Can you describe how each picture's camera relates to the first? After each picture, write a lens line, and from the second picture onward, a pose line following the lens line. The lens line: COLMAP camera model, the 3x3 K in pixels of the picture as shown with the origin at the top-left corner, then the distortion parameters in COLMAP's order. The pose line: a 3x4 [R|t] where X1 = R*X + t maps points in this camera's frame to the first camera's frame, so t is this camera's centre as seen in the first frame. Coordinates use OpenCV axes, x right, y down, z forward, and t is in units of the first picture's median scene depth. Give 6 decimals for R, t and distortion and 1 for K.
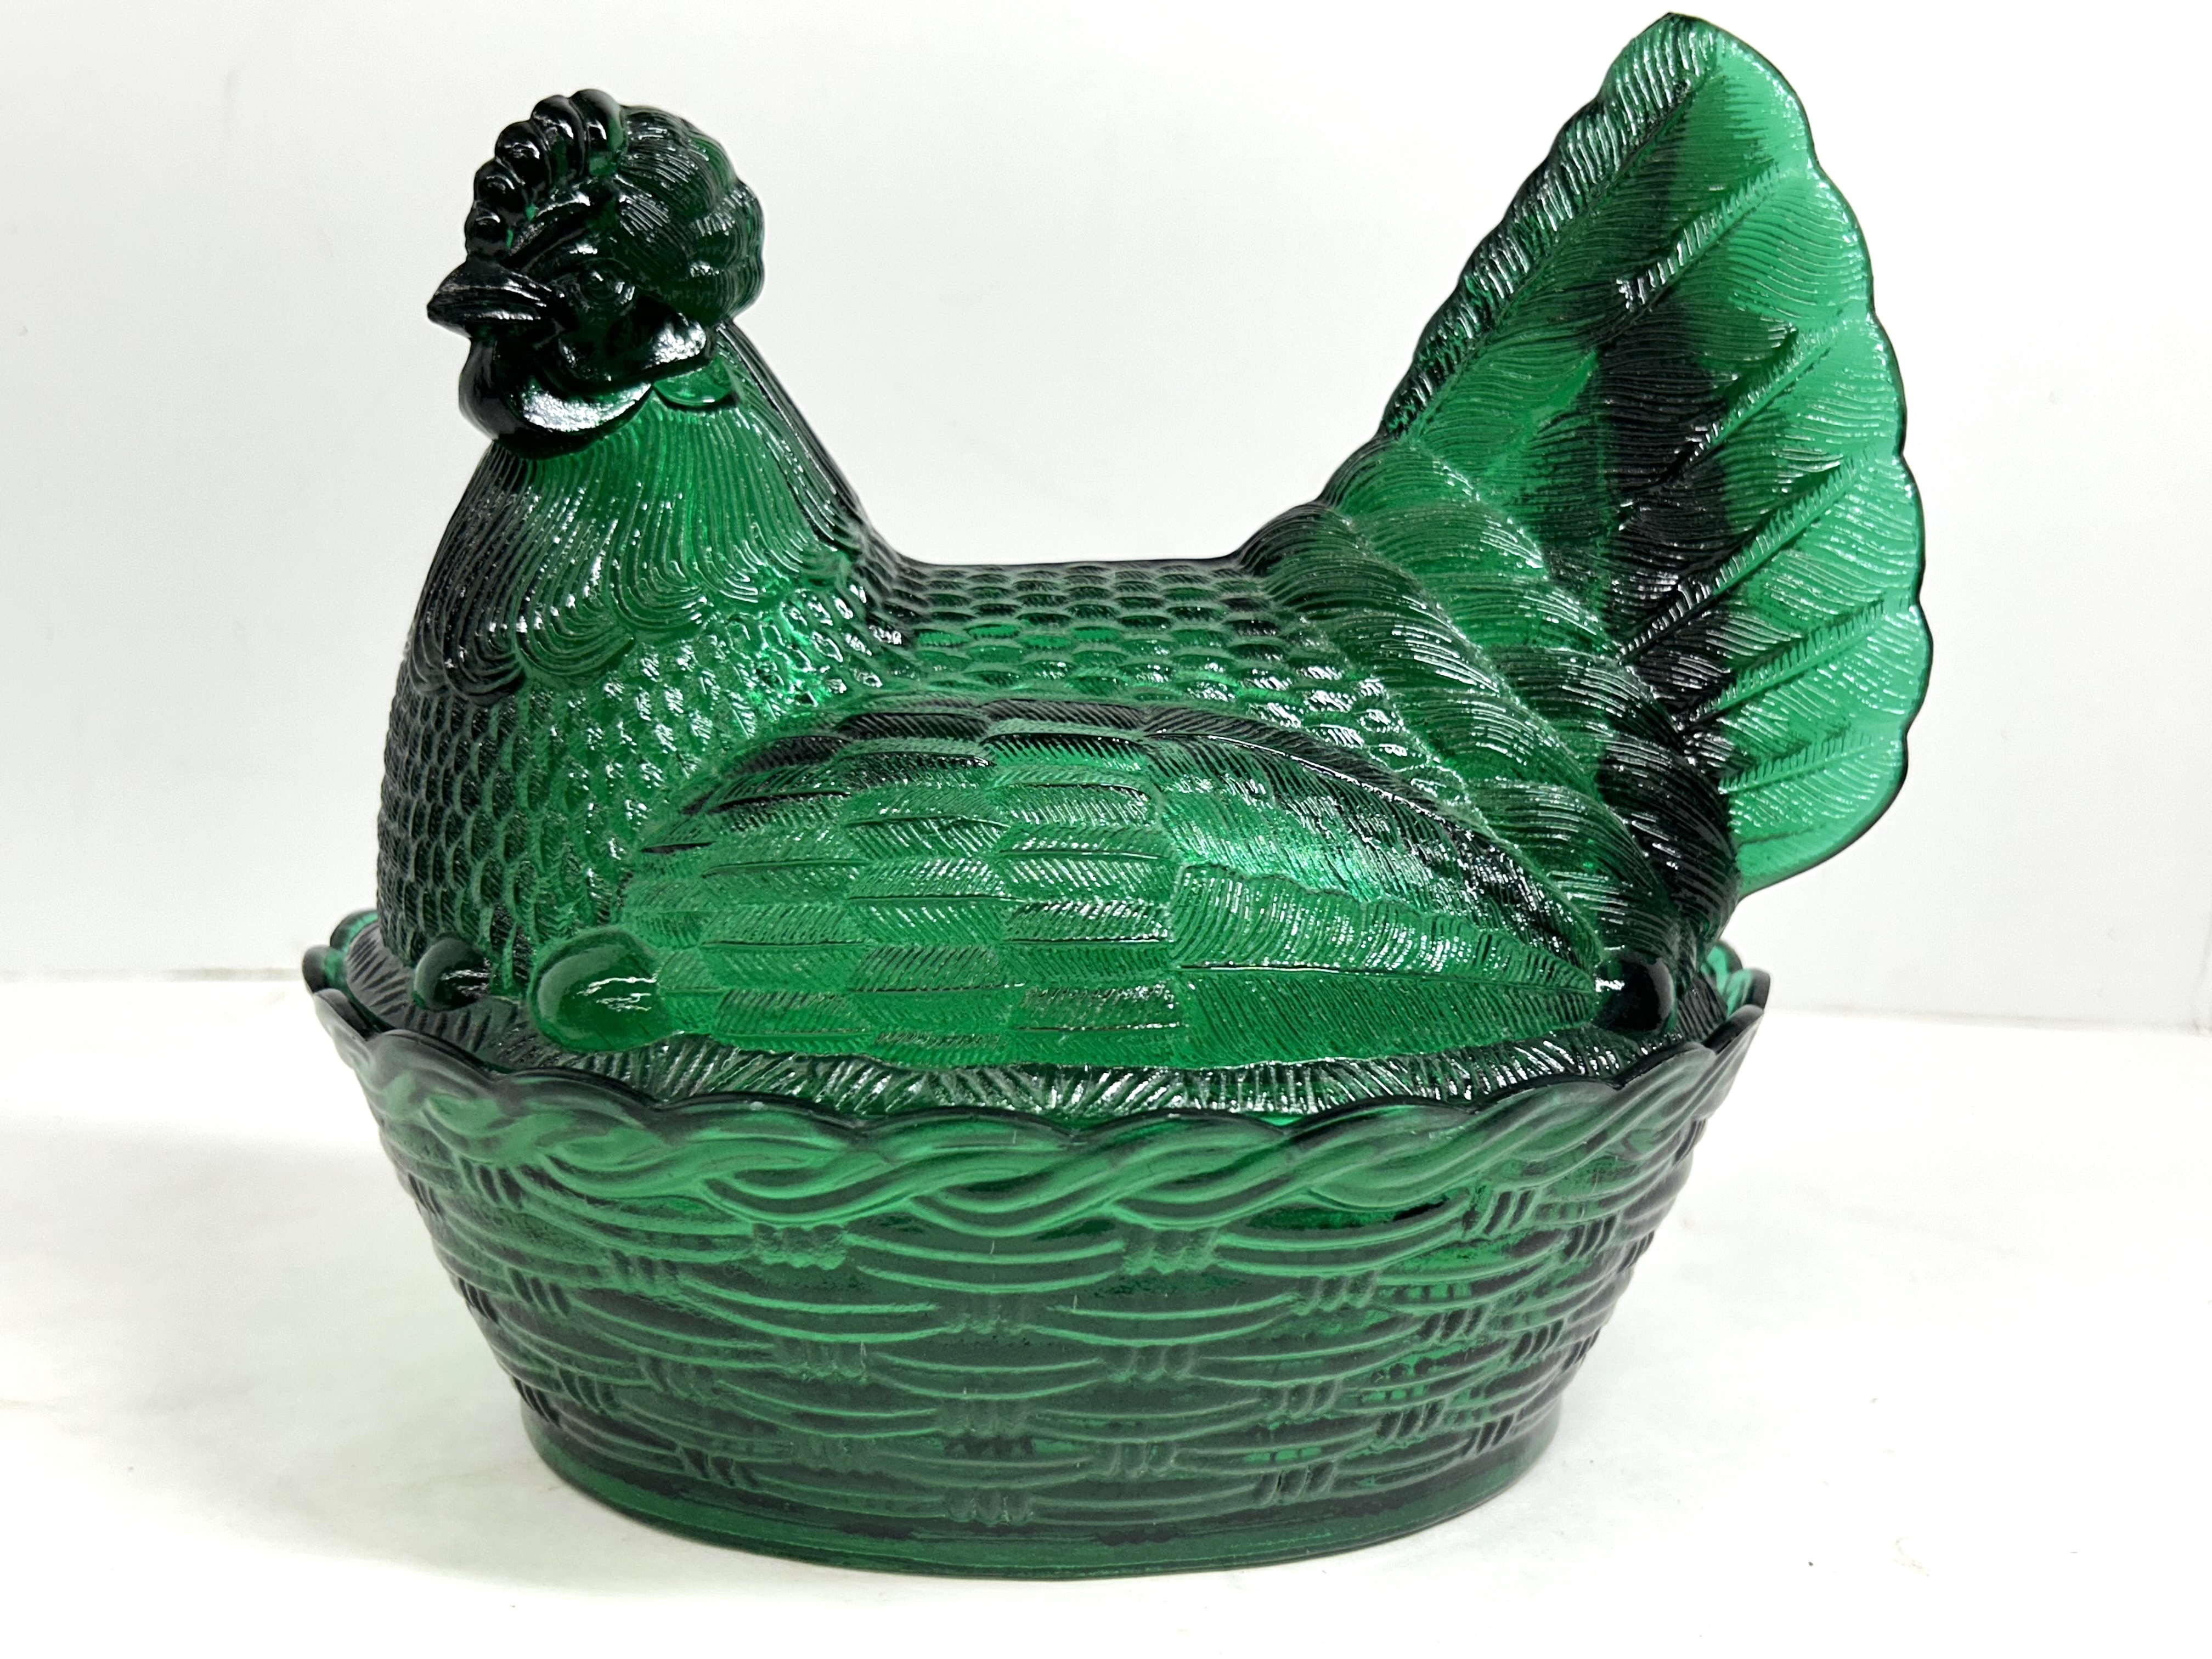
lens RADIAL K [[2325.2, 0, 1106.0], [0, 2325.2, 829.5], [0, 0, 1]] dist [0.002570, -0.003707]
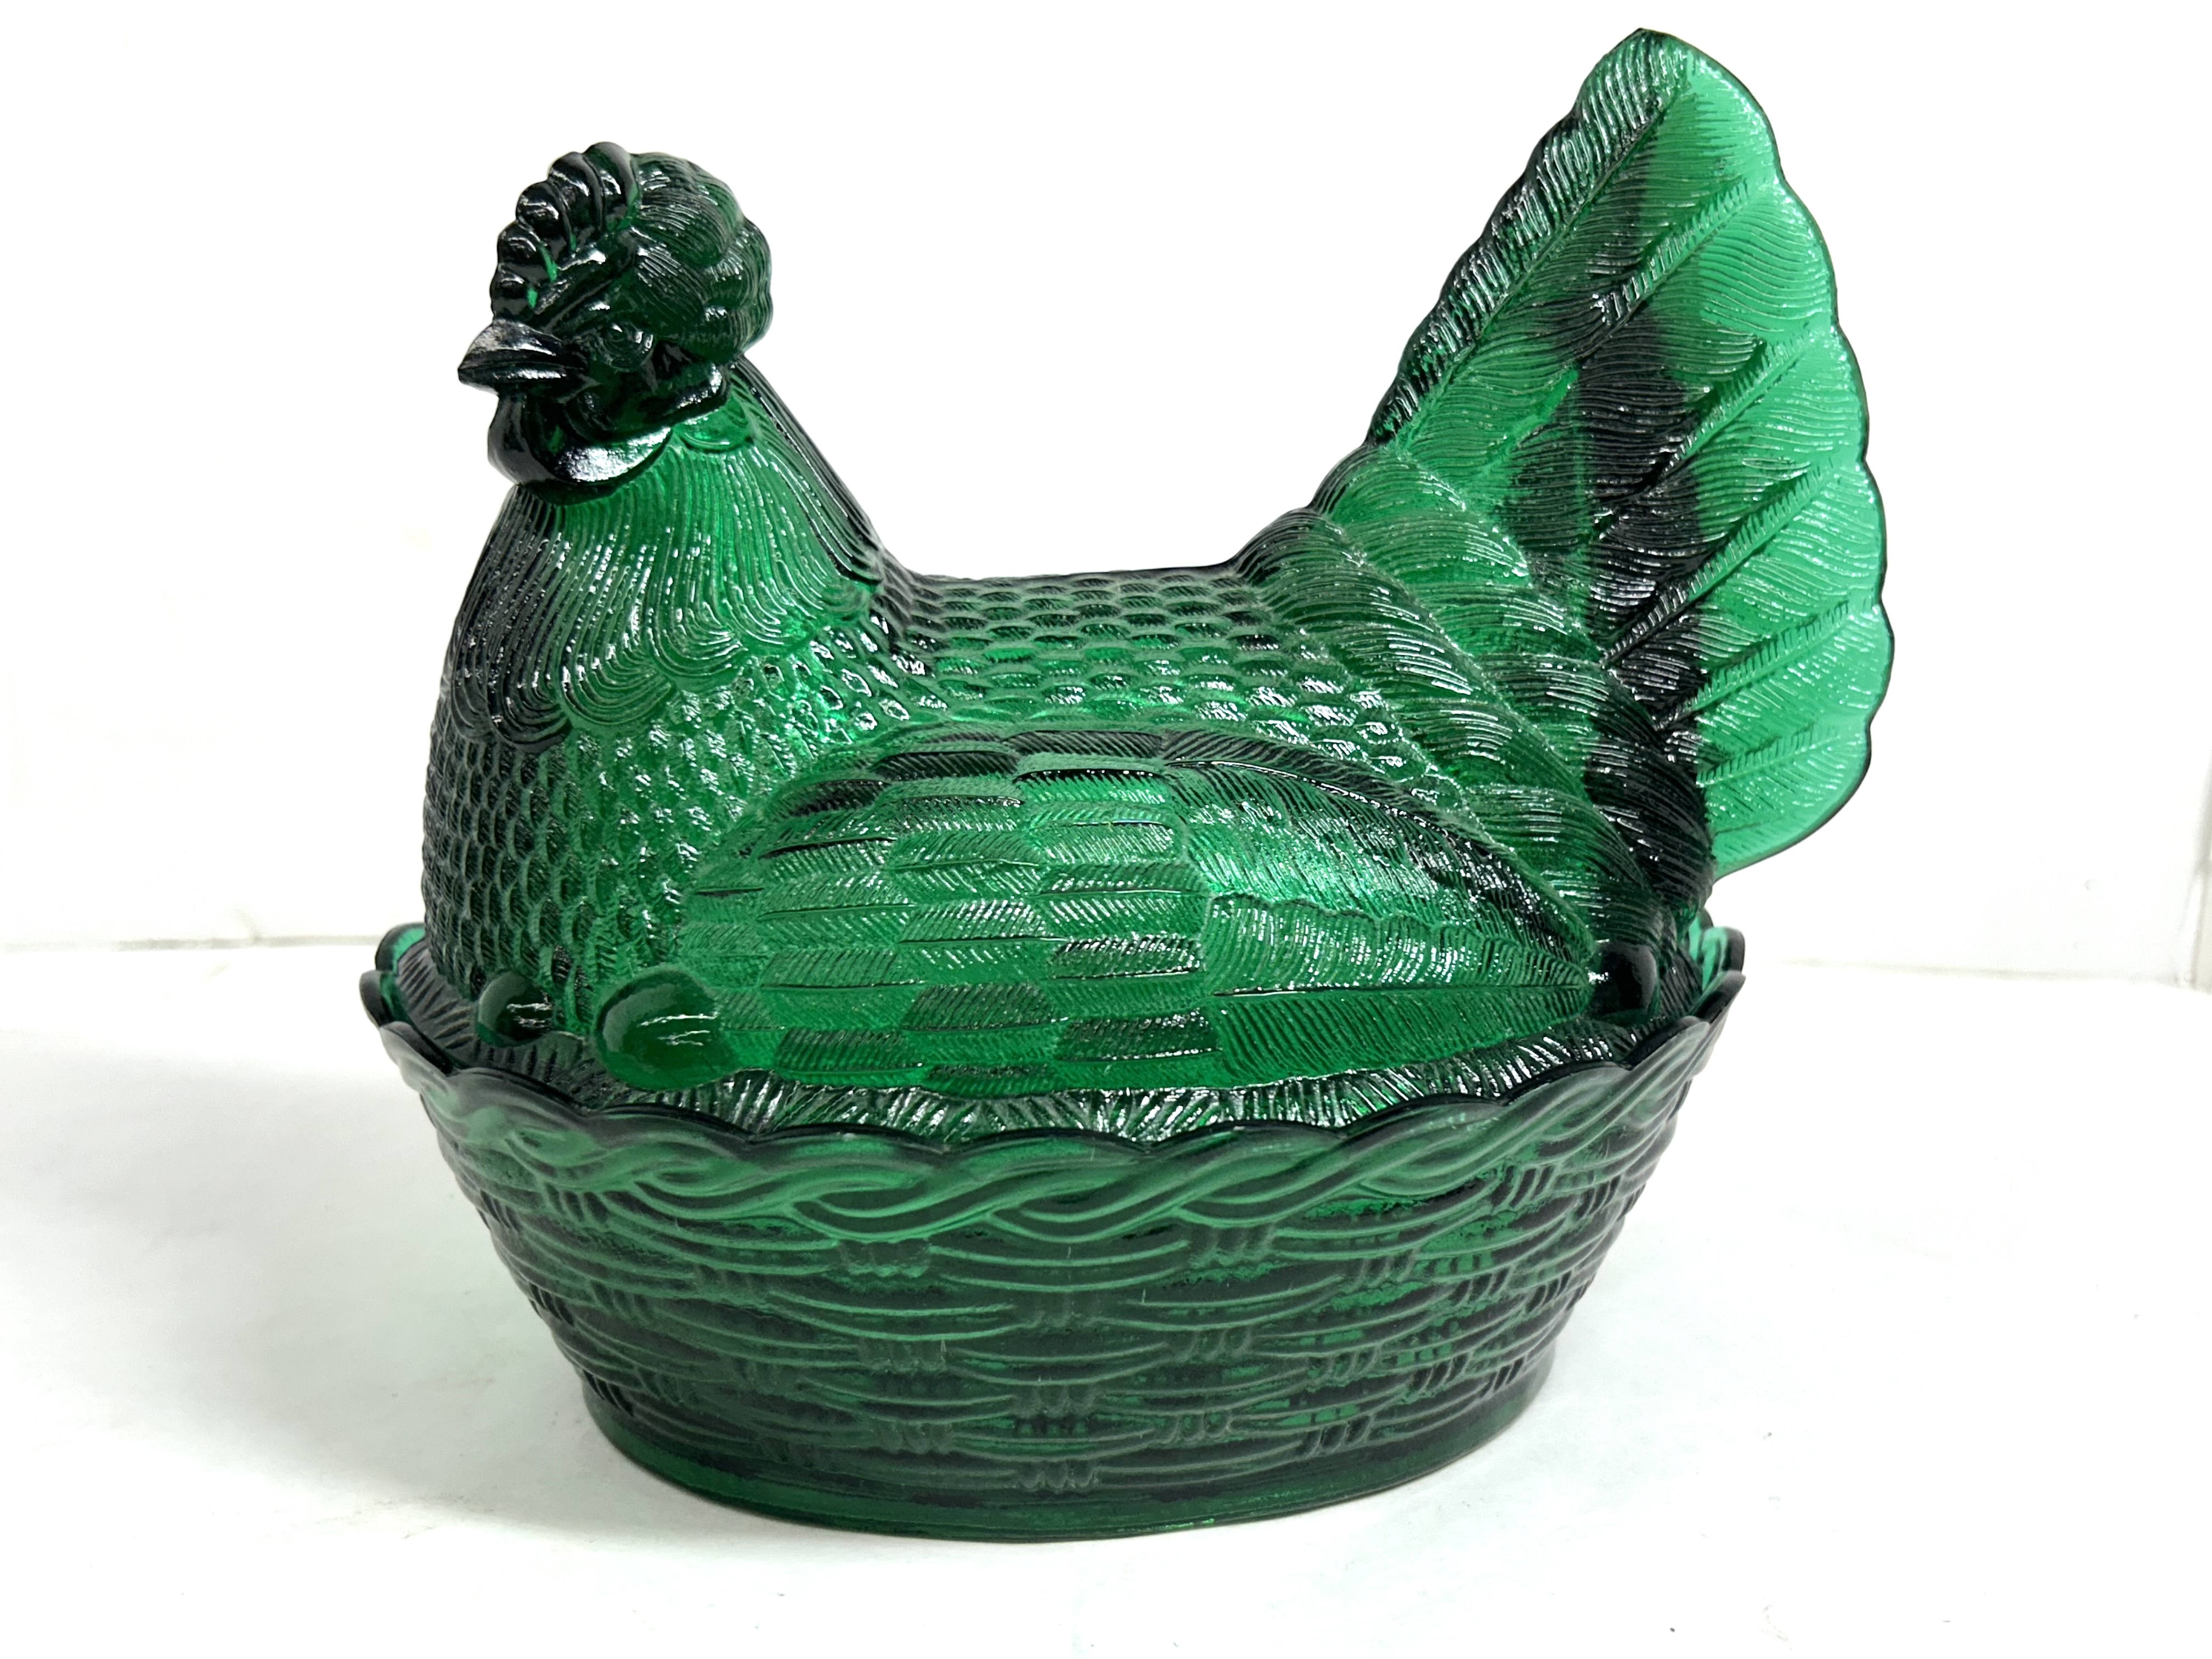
lens RADIAL K [[2305.9, 0, 1106.0], [0, 2305.9, 829.5], [0, 0, 1]] dist [0.004623, 0.006469]
pose [[0.998658, -0.033488, 0.039511, -0.050181], [0.030078, 0.996016, 0.083950, -0.095053], [-0.042165, -0.082649, 0.995686, -0.043946]]
